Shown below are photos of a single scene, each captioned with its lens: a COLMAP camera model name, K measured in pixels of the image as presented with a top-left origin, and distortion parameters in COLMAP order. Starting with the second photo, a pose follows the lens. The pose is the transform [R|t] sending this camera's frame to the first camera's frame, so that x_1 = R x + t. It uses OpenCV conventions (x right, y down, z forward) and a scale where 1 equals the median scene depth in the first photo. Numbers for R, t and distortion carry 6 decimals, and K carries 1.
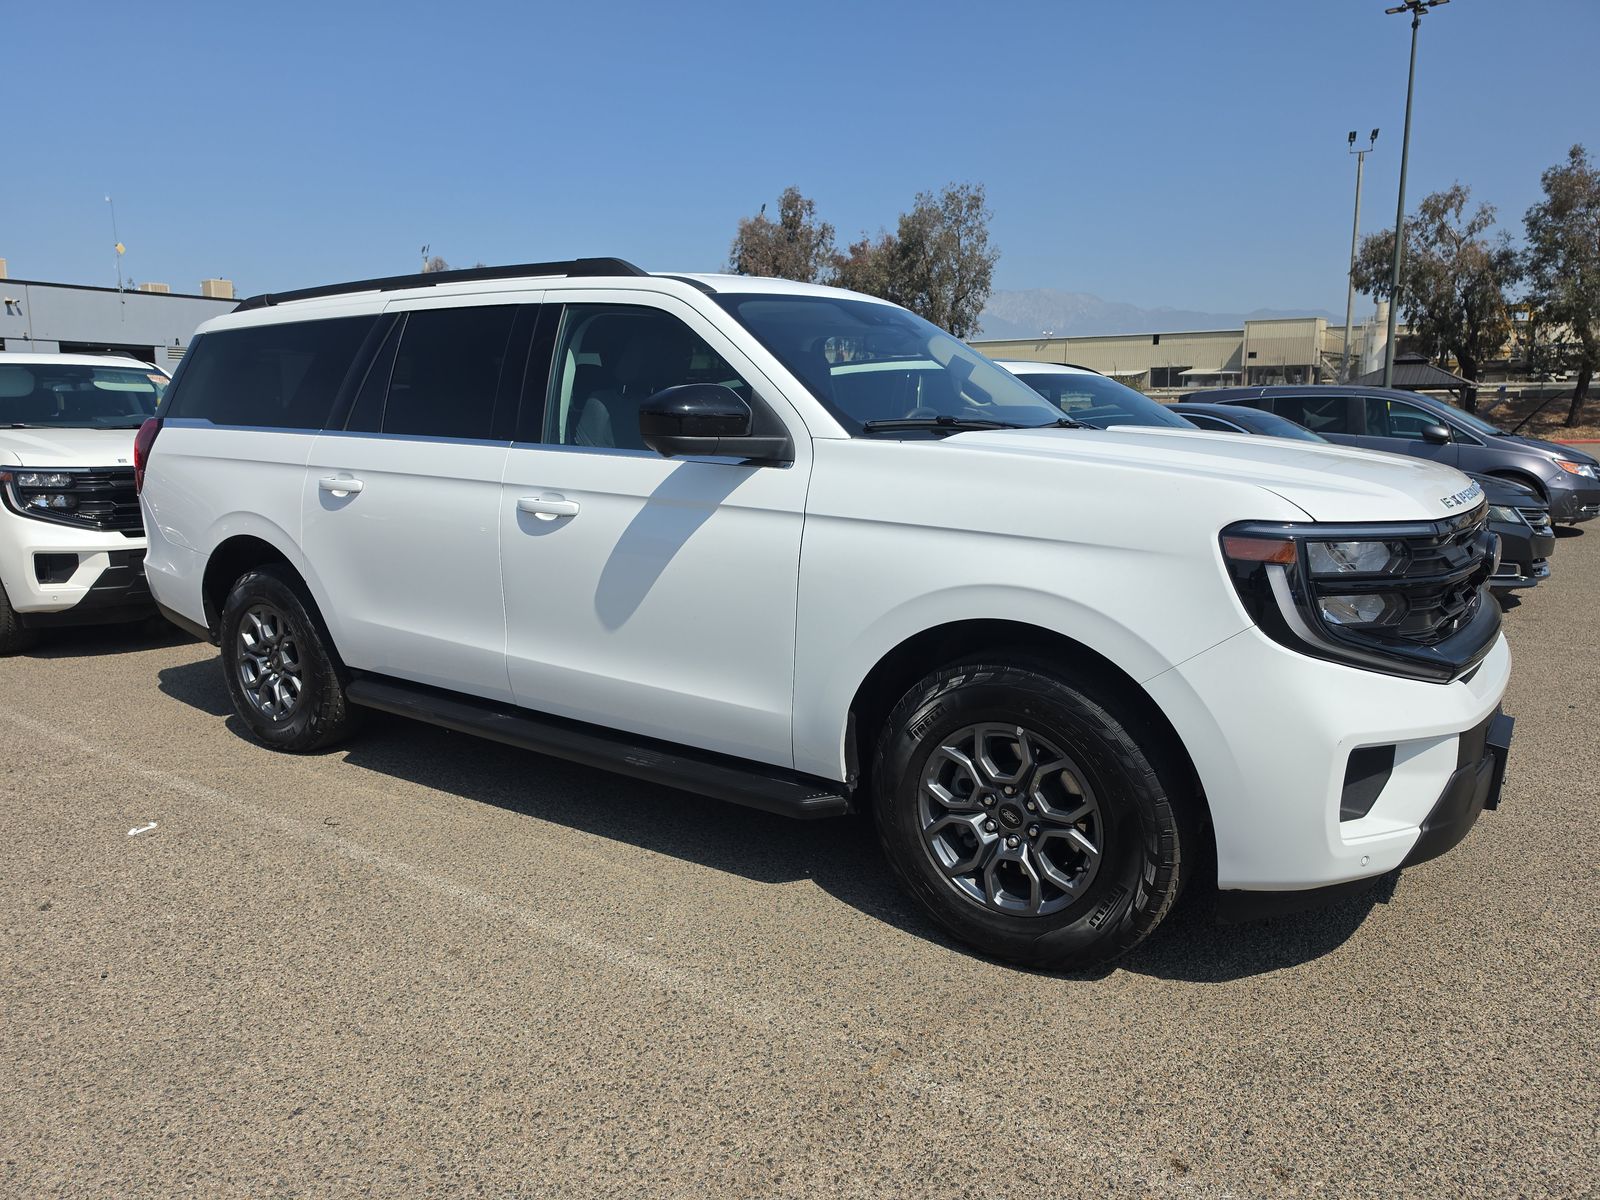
lens RADIAL K [[1082.2, 0, 800.0], [0, 1082.2, 600.0], [0, 0, 1]] dist [0.002576, -0.003214]
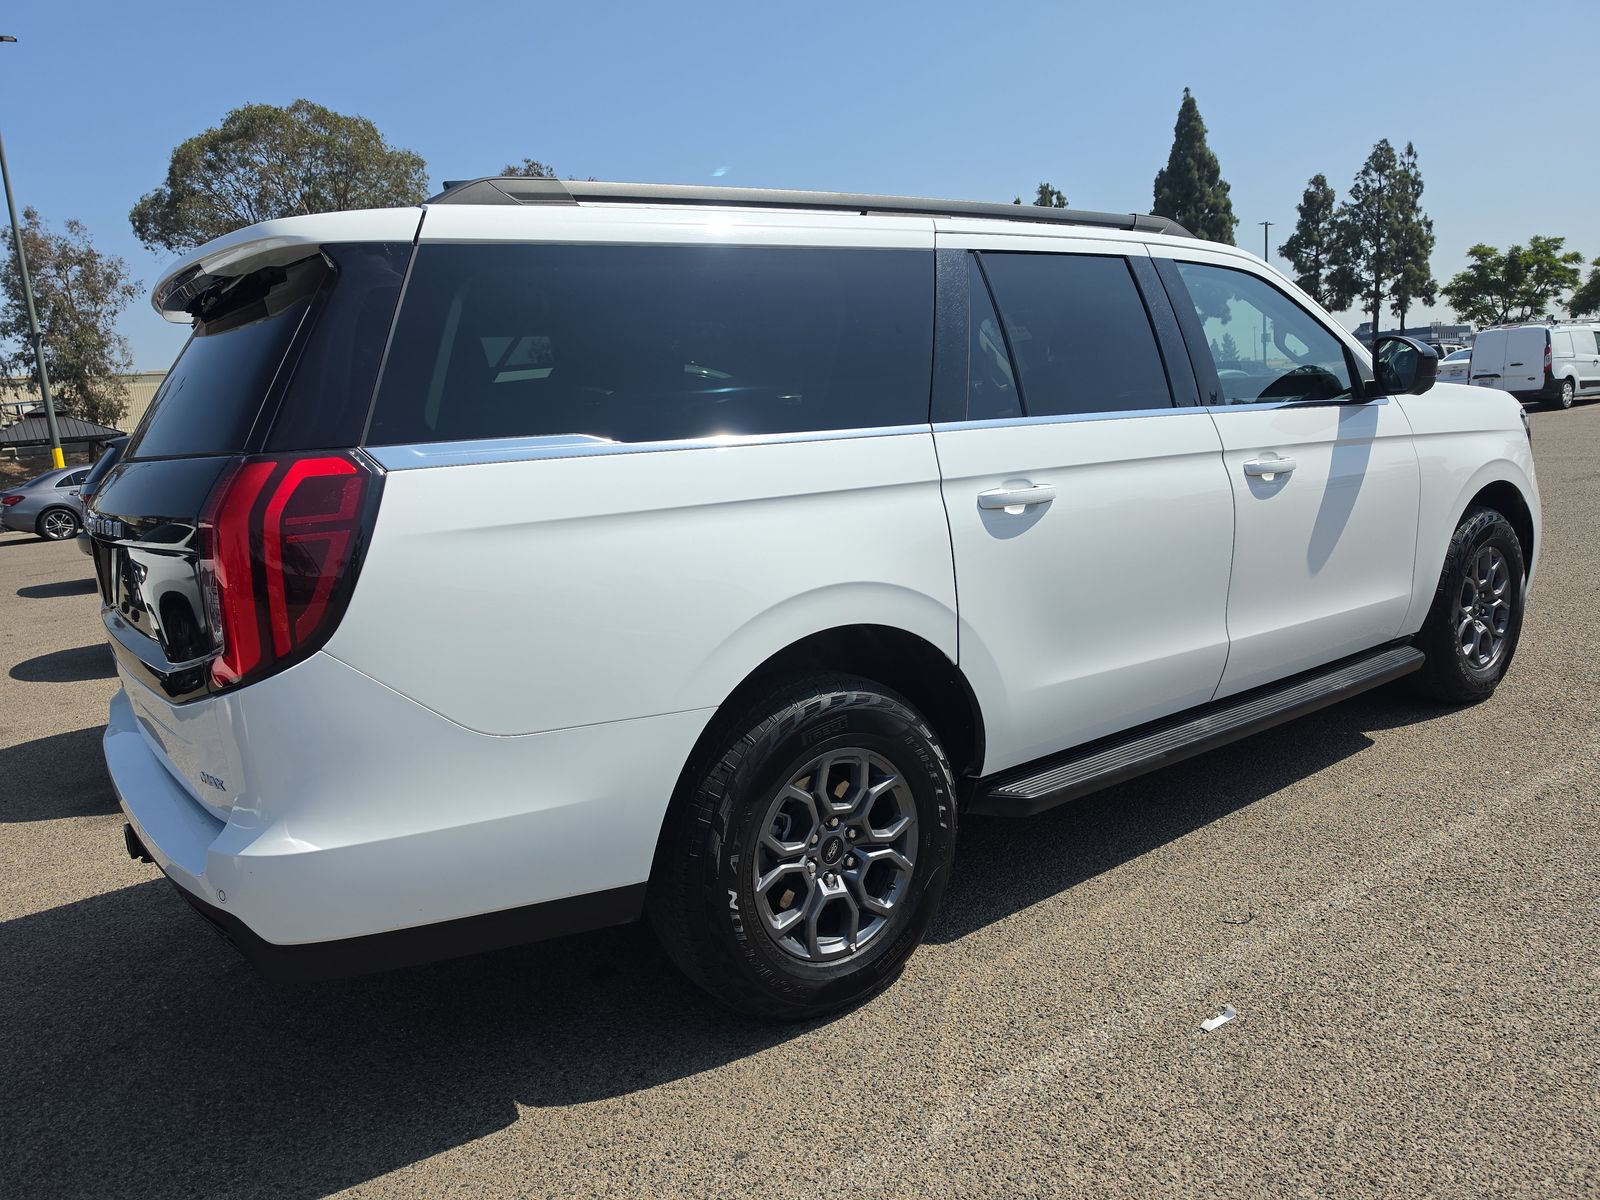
lens RADIAL K [[1082.2, 0, 800.0], [0, 1082.2, 600.0], [0, 0, 1]] dist [0.002576, -0.003214]
pose [[0.355051, -0.188470, 0.915652, -1.167067], [0.234877, 0.966033, 0.107765, -0.157640], [-0.904860, 0.176803, 0.387258, 0.938847]]
